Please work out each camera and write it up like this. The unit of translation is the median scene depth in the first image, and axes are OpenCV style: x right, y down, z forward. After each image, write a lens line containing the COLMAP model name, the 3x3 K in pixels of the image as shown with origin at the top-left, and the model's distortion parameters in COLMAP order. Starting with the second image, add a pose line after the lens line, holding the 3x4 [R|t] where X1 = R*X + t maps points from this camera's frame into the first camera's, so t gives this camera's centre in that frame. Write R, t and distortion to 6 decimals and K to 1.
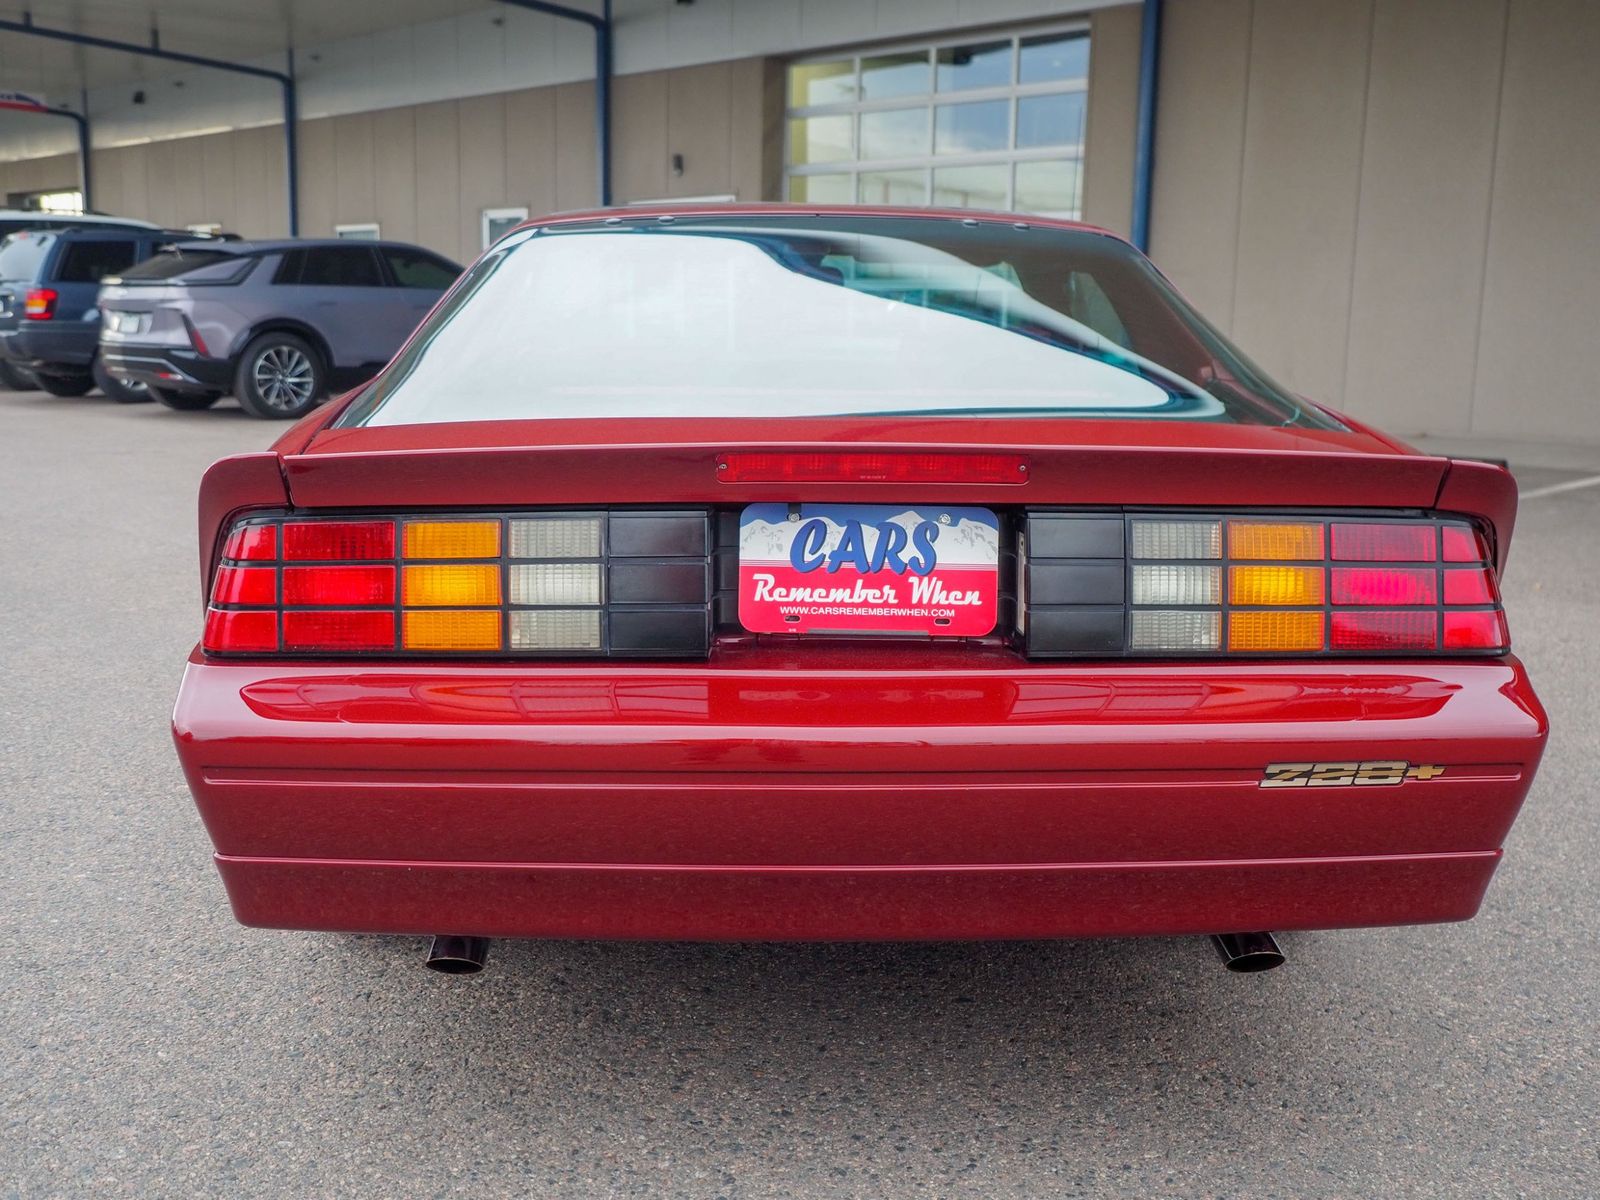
lens RADIAL K [[1618.9, 0, 792.1], [0, 1618.9, 602.2], [0, 0, 1]] dist [0.001407, -0.007182]
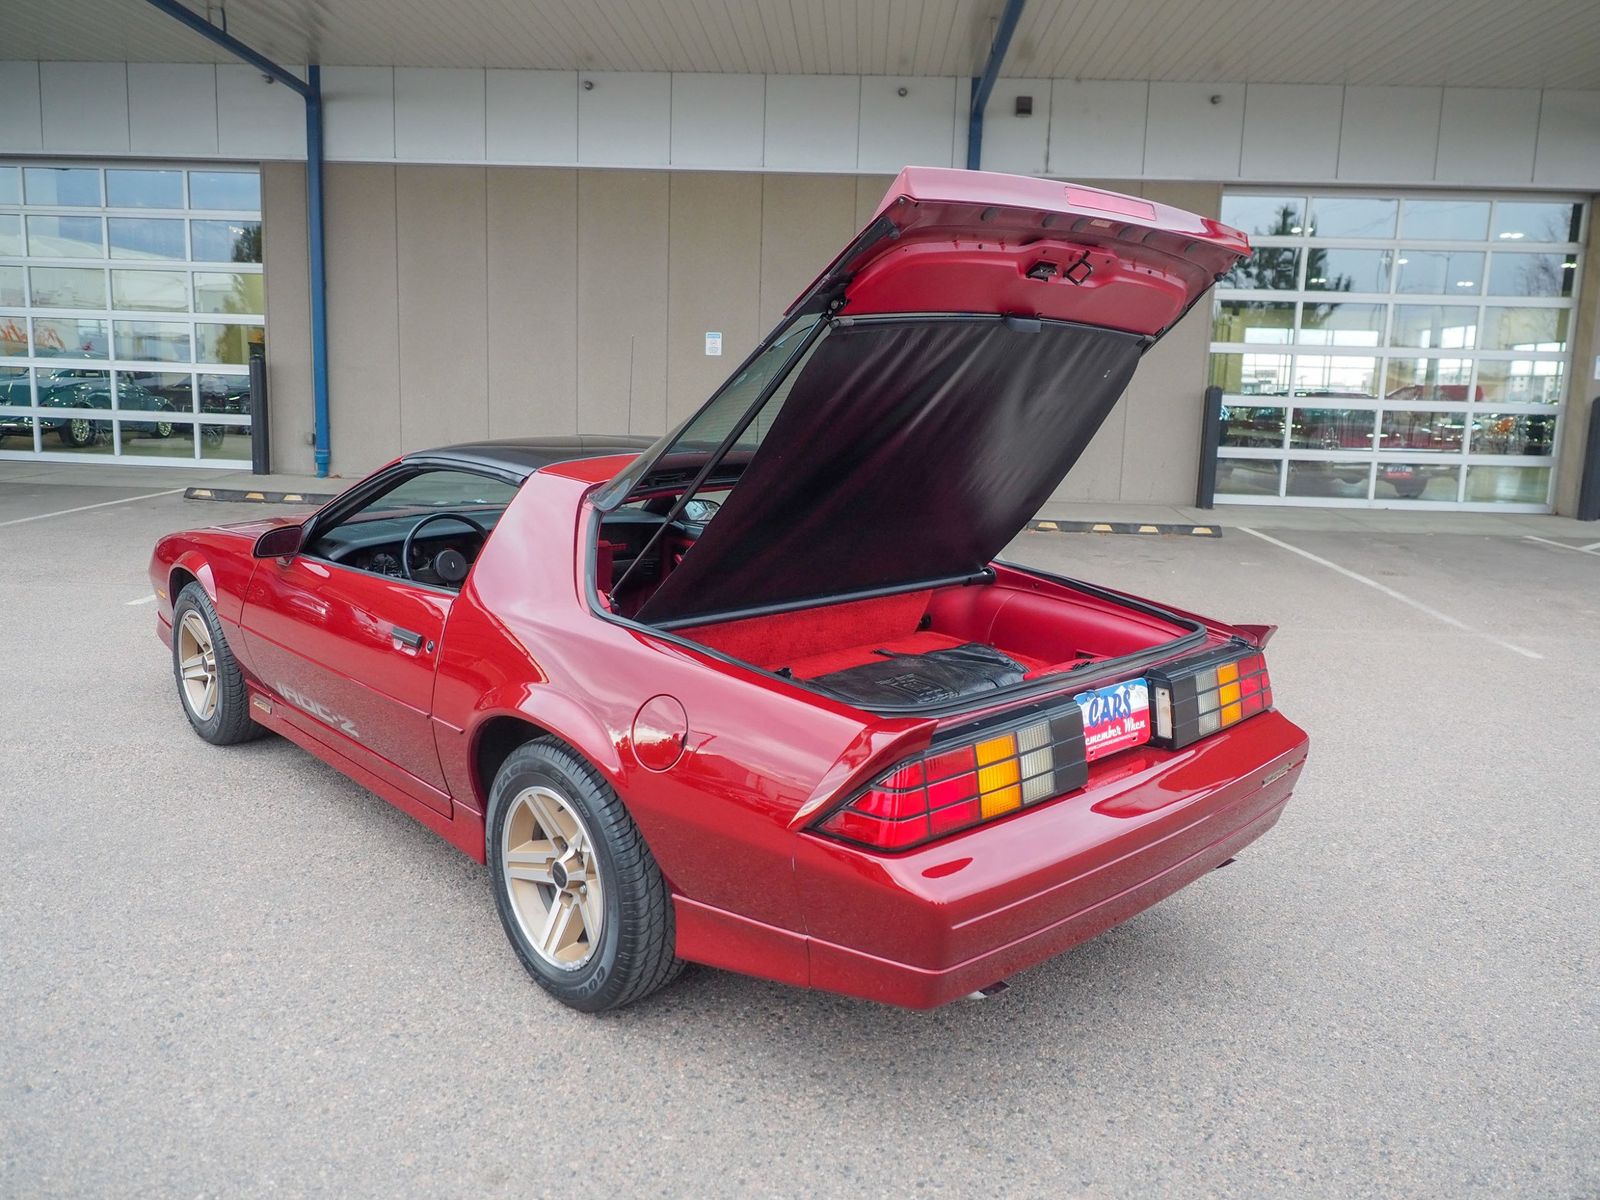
lens RADIAL K [[1187.7, 0, 800.3], [0, 1187.7, 580.1], [0, 0, 1]] dist [-0.009632, 0.004315]
pose [[0.743116, -0.103291, 0.661142, -1.054663], [0.096825, 0.994215, 0.046497, -0.264296], [-0.662120, 0.029462, 0.748818, 0.171919]]
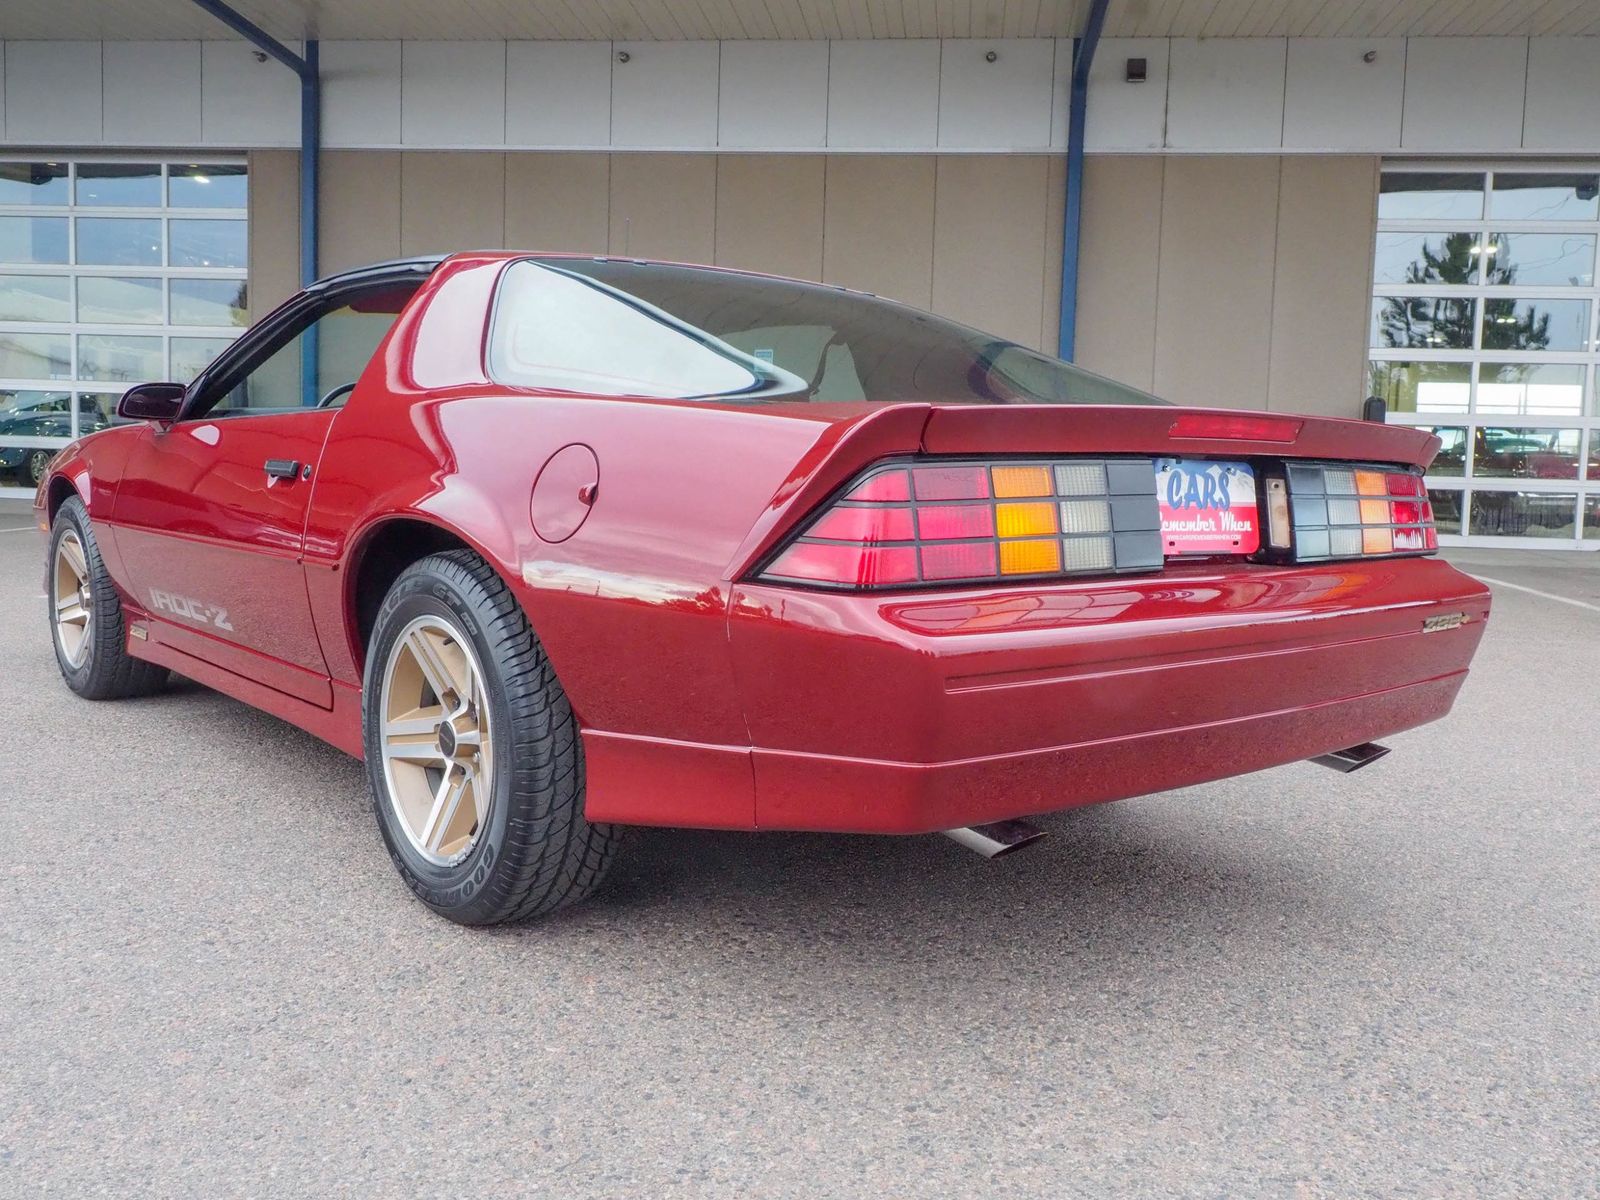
lens RADIAL K [[1393.5, 0, 809.2], [0, 1393.5, 592.8], [0, 0, 1]] dist [0.004111, -0.006829]
pose [[0.780691, -0.049599, 0.622945, -0.880815], [0.092115, 0.995090, -0.036212, 0.059602], [-0.618090, 0.085653, 0.781427, 0.266337]]
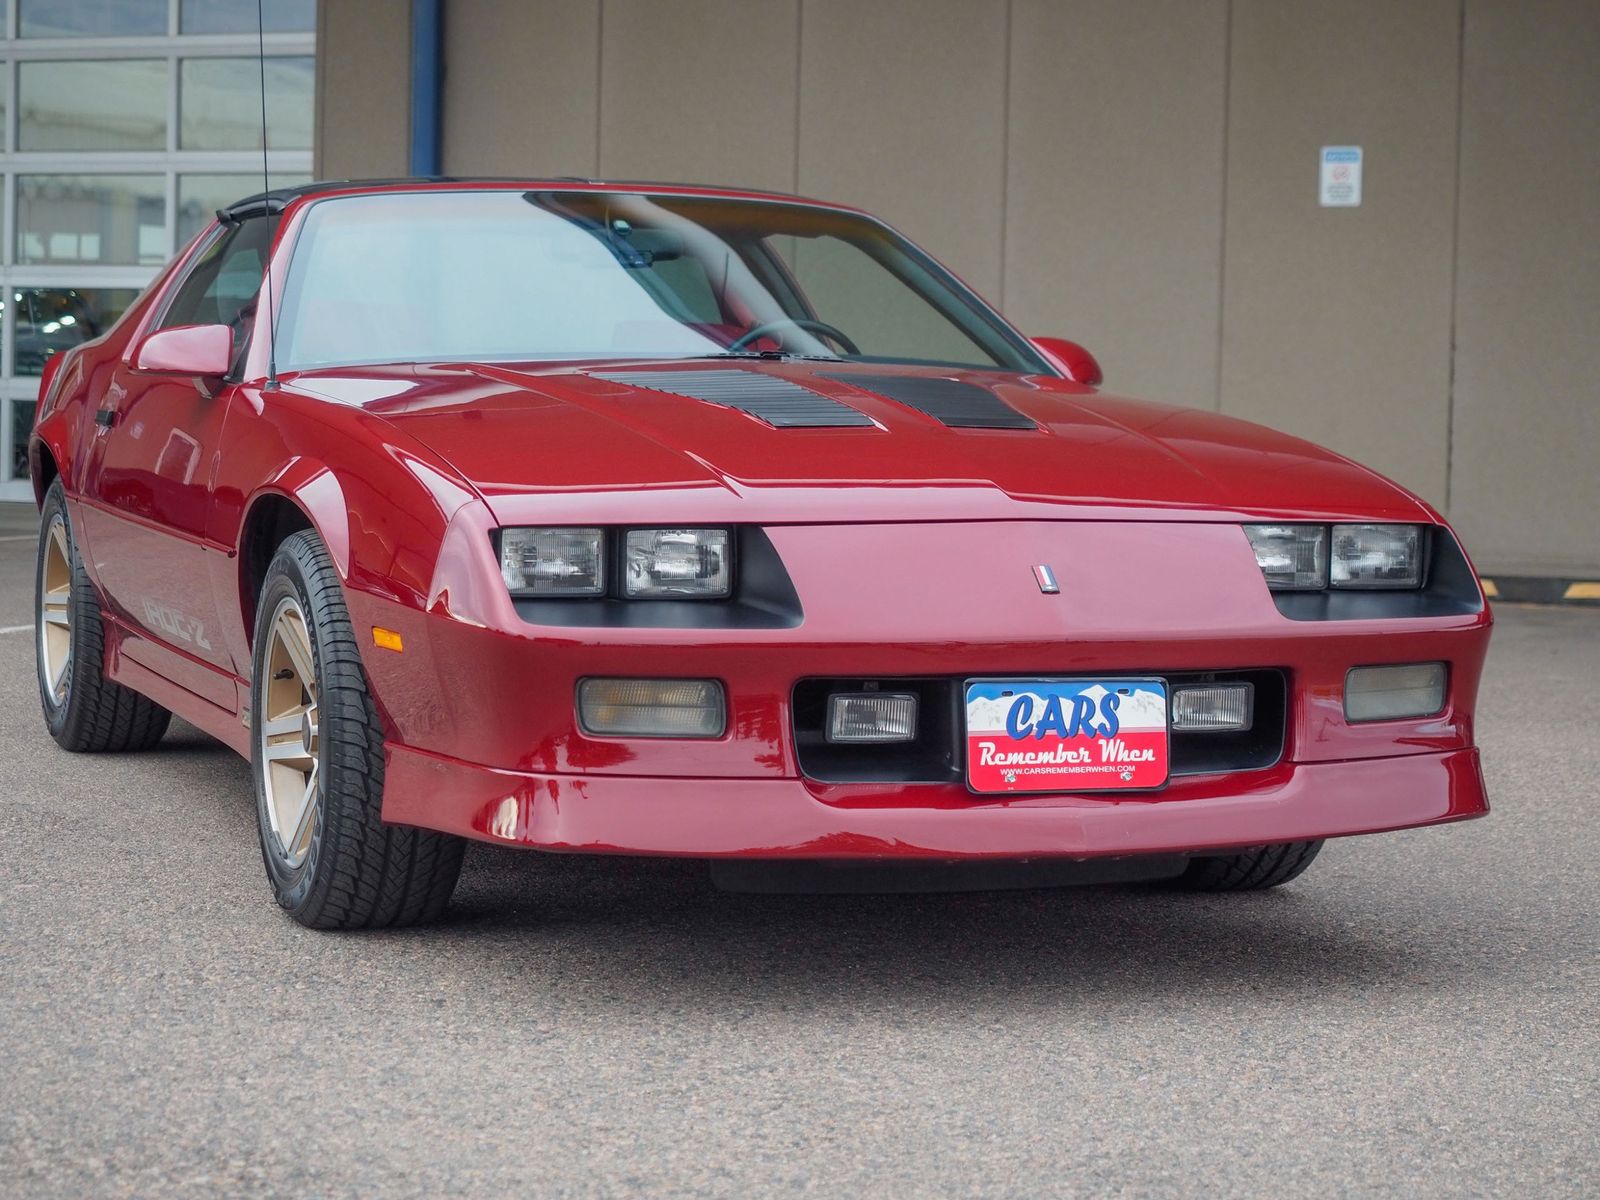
lens RADIAL K [[3663.4, 0, 795.8], [0, 3663.4, 571.9], [0, 0, 1]] dist [0.029741, 0.035784]
pose [[0.937712, -0.011009, 0.347238, -0.723141], [0.052583, 0.992480, -0.110534, 0.324956], [-0.343410, 0.121908, 0.931240, -1.379824]]
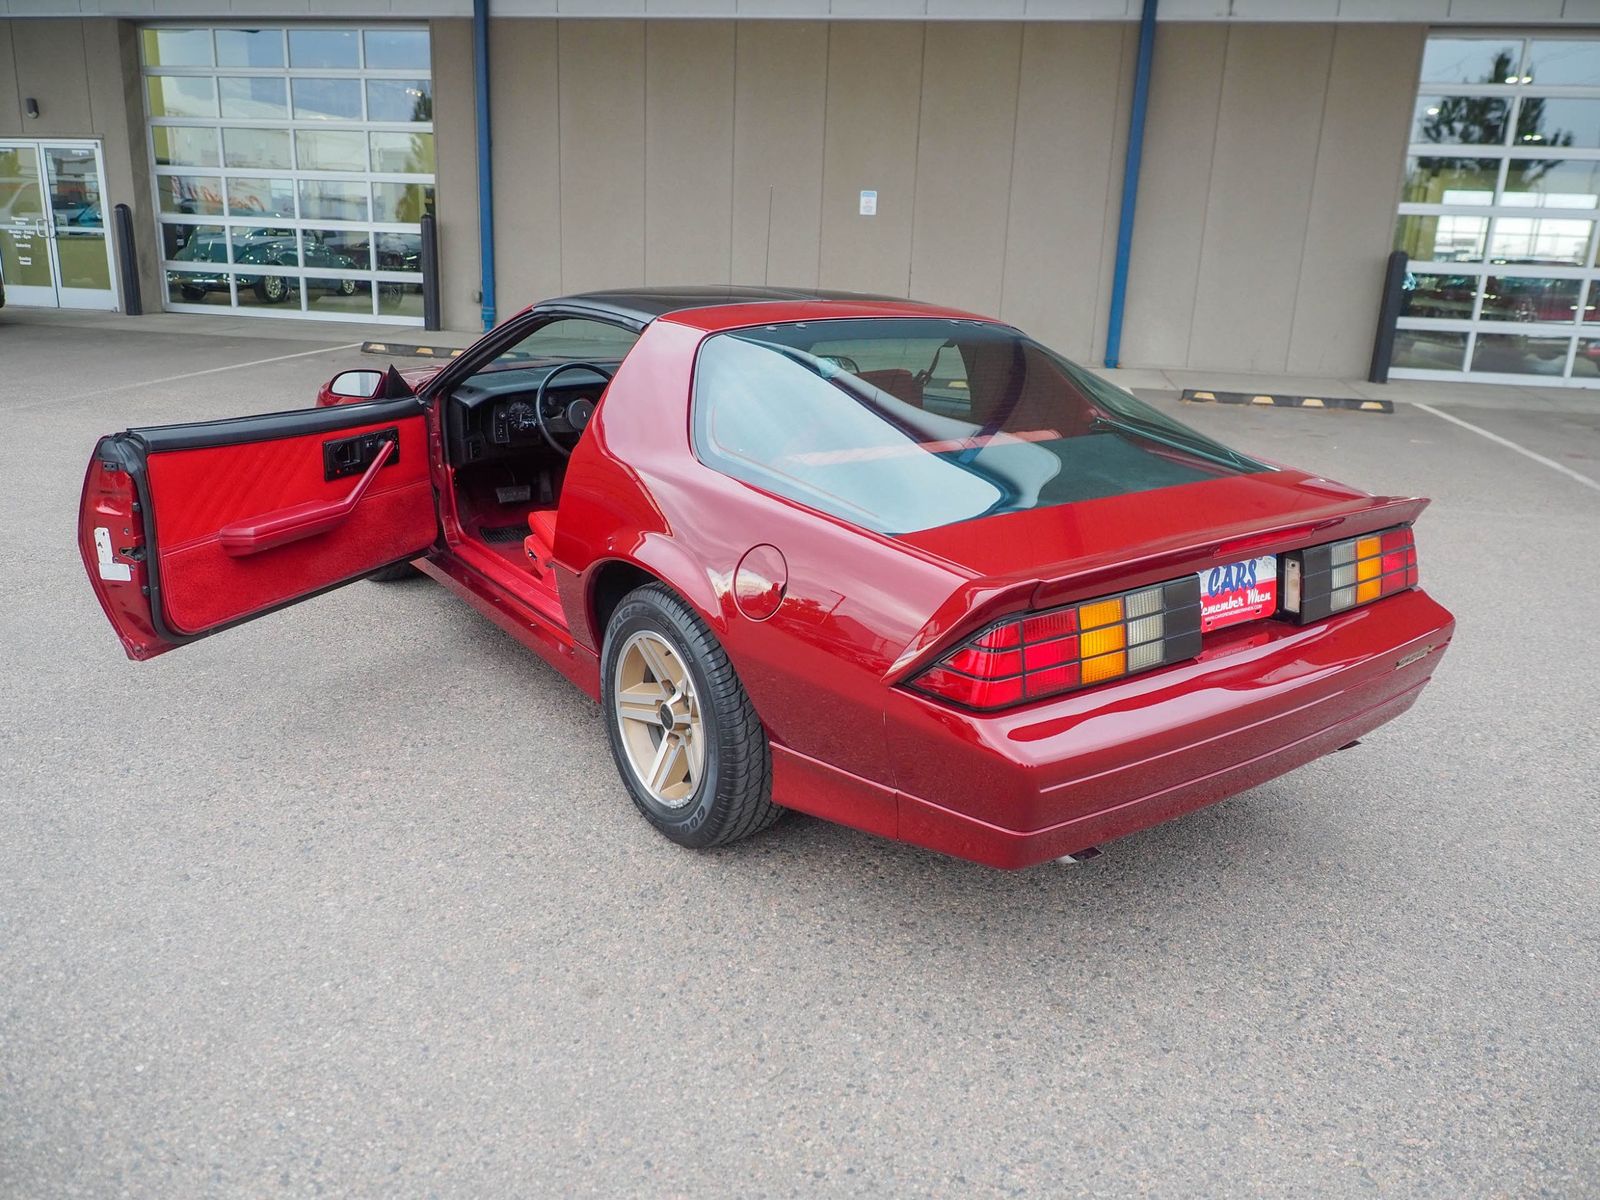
lens RADIAL K [[1162.8, 0, 796.0], [0, 1162.8, 584.3], [0, 0, 1]] dist [-0.019989, 0.010219]
pose [[0.827875, -0.145434, 0.541730, -0.986945], [0.074138, 0.985700, 0.151325, -0.240975], [-0.555991, -0.085115, 0.826819, 0.180008]]
